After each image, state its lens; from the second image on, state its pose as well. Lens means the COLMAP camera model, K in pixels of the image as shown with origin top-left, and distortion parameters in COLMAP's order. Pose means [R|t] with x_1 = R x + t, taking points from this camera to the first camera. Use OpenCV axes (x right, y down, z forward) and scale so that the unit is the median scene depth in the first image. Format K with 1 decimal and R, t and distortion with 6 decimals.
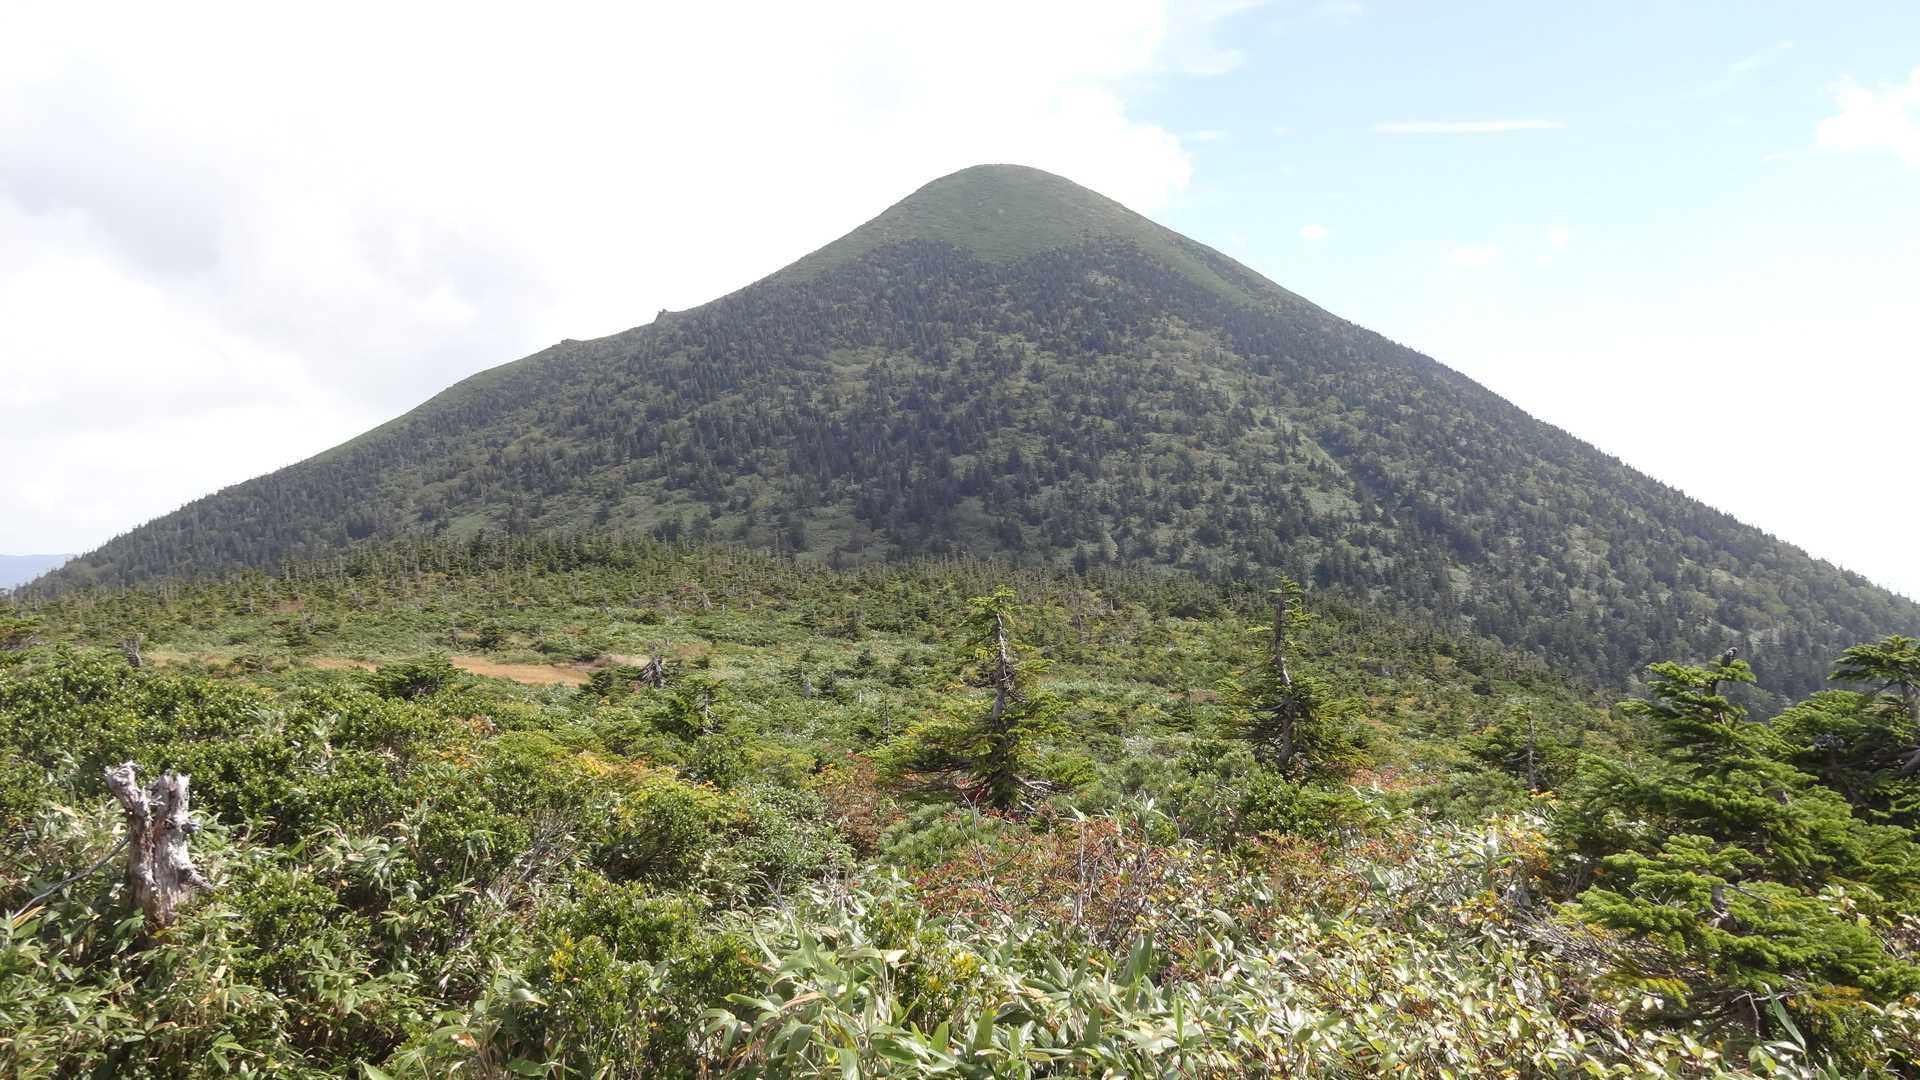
lens RADIAL K [[1482.5, 0, 960.0], [0, 1482.5, 540.0], [0, 0, 1]] dist [0.000920, 0.002076]
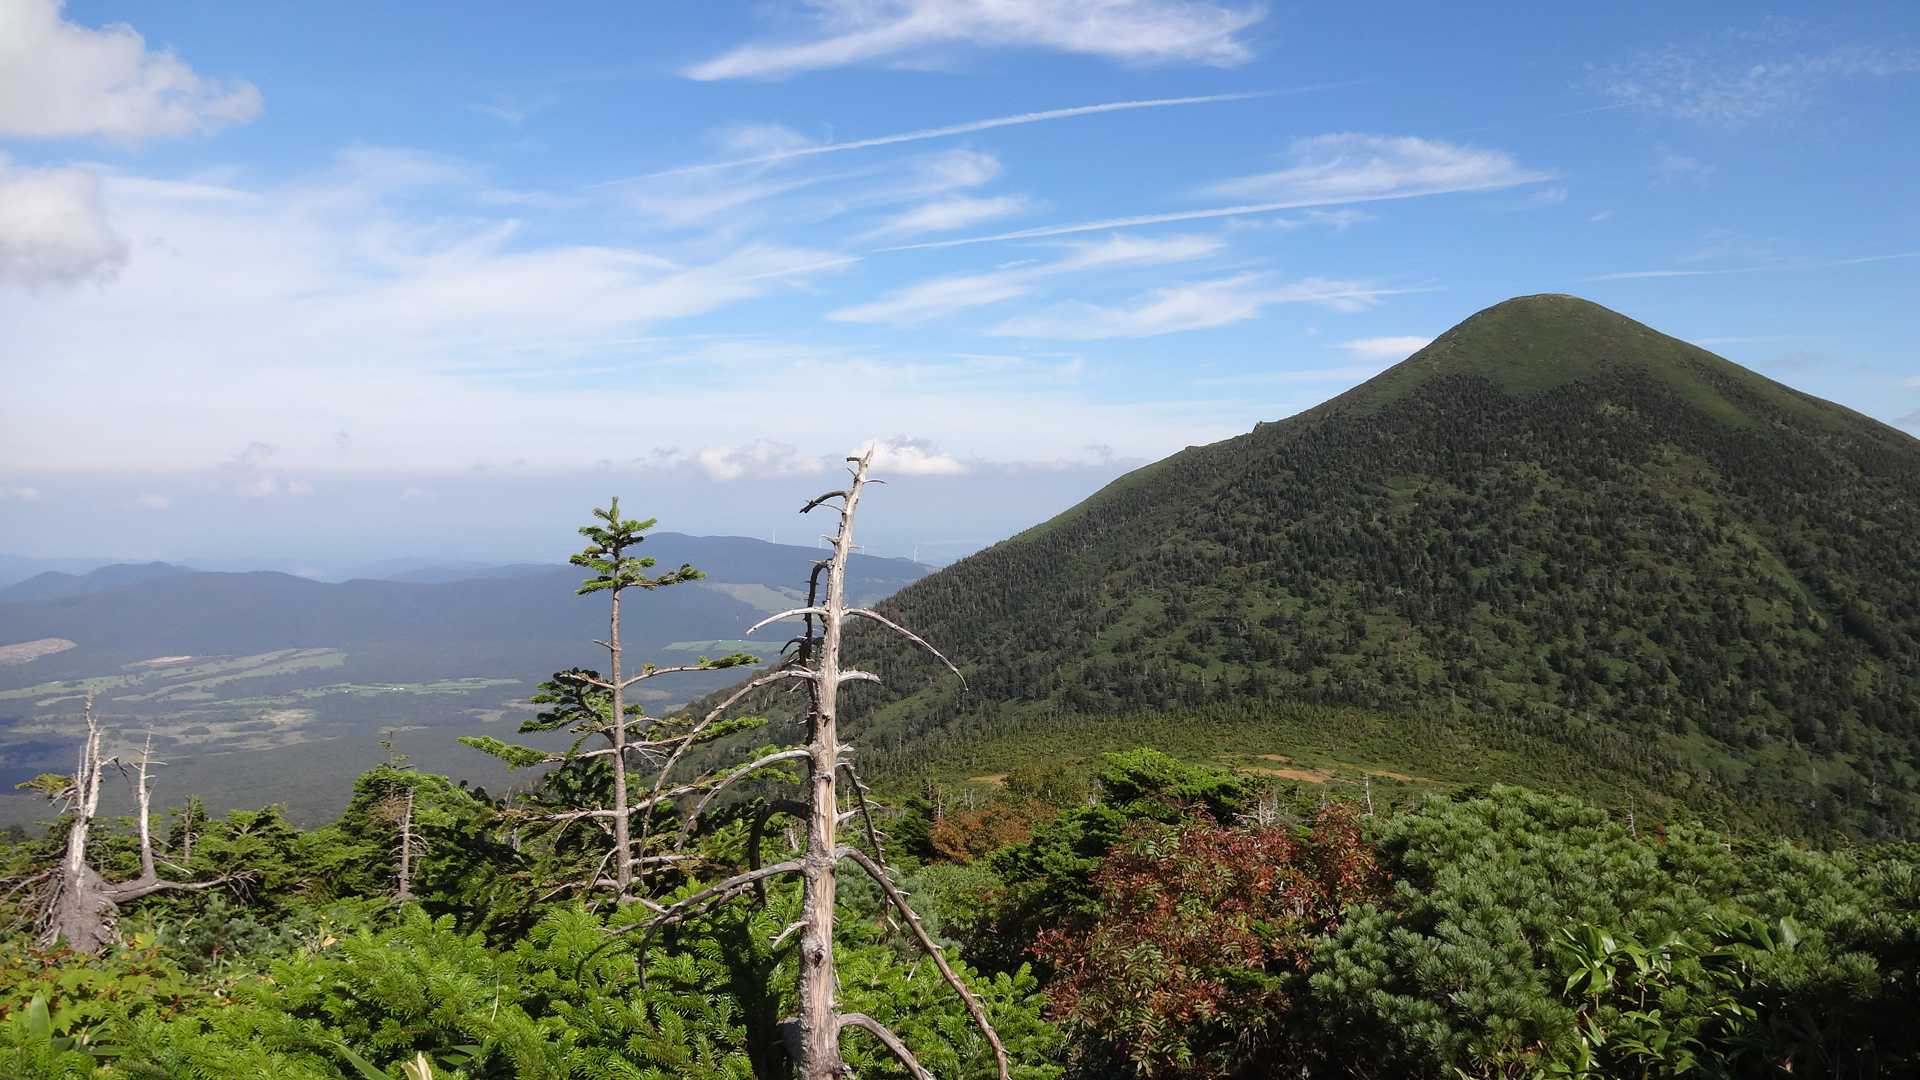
lens RADIAL K [[1482.5, 0, 960.0], [0, 1482.5, 540.0], [0, 0, 1]] dist [0.000920, 0.002076]
pose [[0.932520, 0.025170, -0.360240, 0.045075], [-0.022031, 0.999675, 0.012818, -0.084648], [0.360446, -0.004017, 0.932771, -0.482734]]
